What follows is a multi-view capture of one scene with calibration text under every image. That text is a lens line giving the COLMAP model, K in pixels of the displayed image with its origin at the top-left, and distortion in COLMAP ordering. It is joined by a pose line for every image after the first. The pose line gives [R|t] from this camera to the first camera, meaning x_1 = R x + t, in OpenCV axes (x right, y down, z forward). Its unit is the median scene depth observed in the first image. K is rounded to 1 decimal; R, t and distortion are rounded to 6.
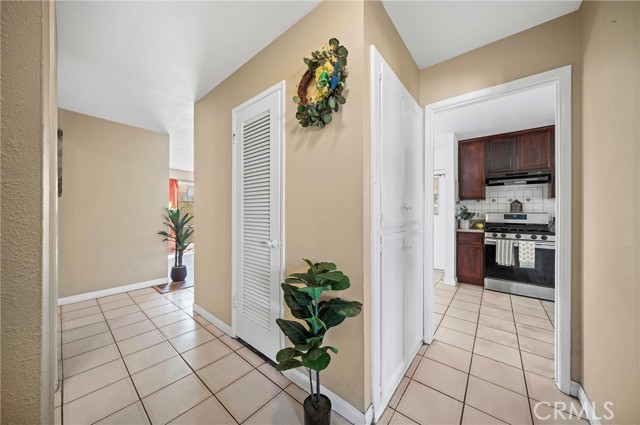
lens RADIAL K [[219.7, 0, 314.1], [0, 219.7, 209.8], [0, 0, 1]] dist [-0.005843, 0.000446]
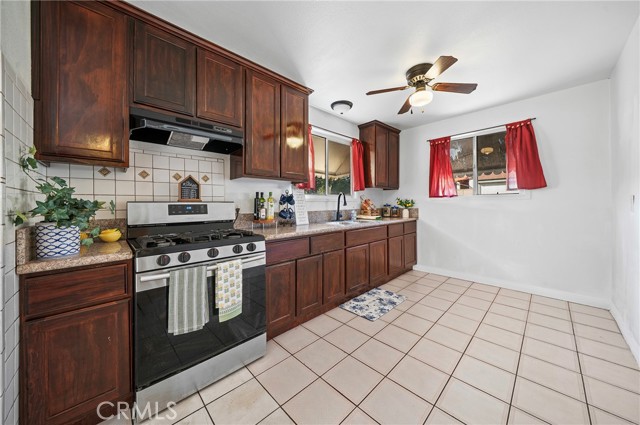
lens RADIAL K [[219.7, 0, 322.0], [0, 219.7, 201.3], [0, 0, 1]] dist [-0.005843, 0.000446]
pose [[0.088347, -0.000675, 0.996090, 0.449879], [-0.004713, 0.999988, 0.001095, 0.011159], [-0.996079, -0.004792, 0.088342, 0.660181]]
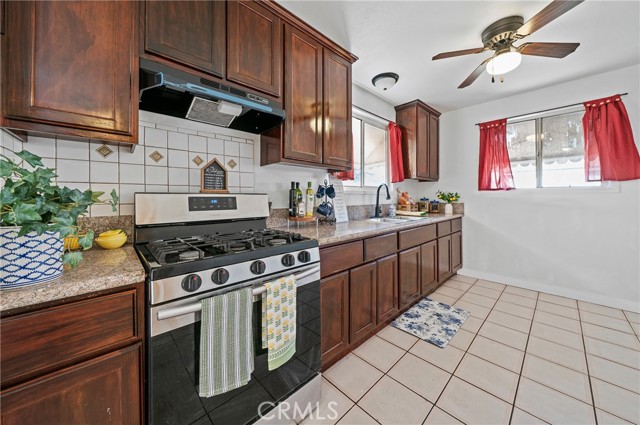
lens RADIAL K [[219.7, 0, 316.6], [0, 219.7, 194.8], [0, 0, 1]] dist [-0.005843, 0.000446]
pose [[0.109016, -0.001362, 0.994039, 0.566738], [-0.010680, 0.999940, 0.002541, 0.014099], [-0.993983, -0.010893, 0.108995, 0.792784]]
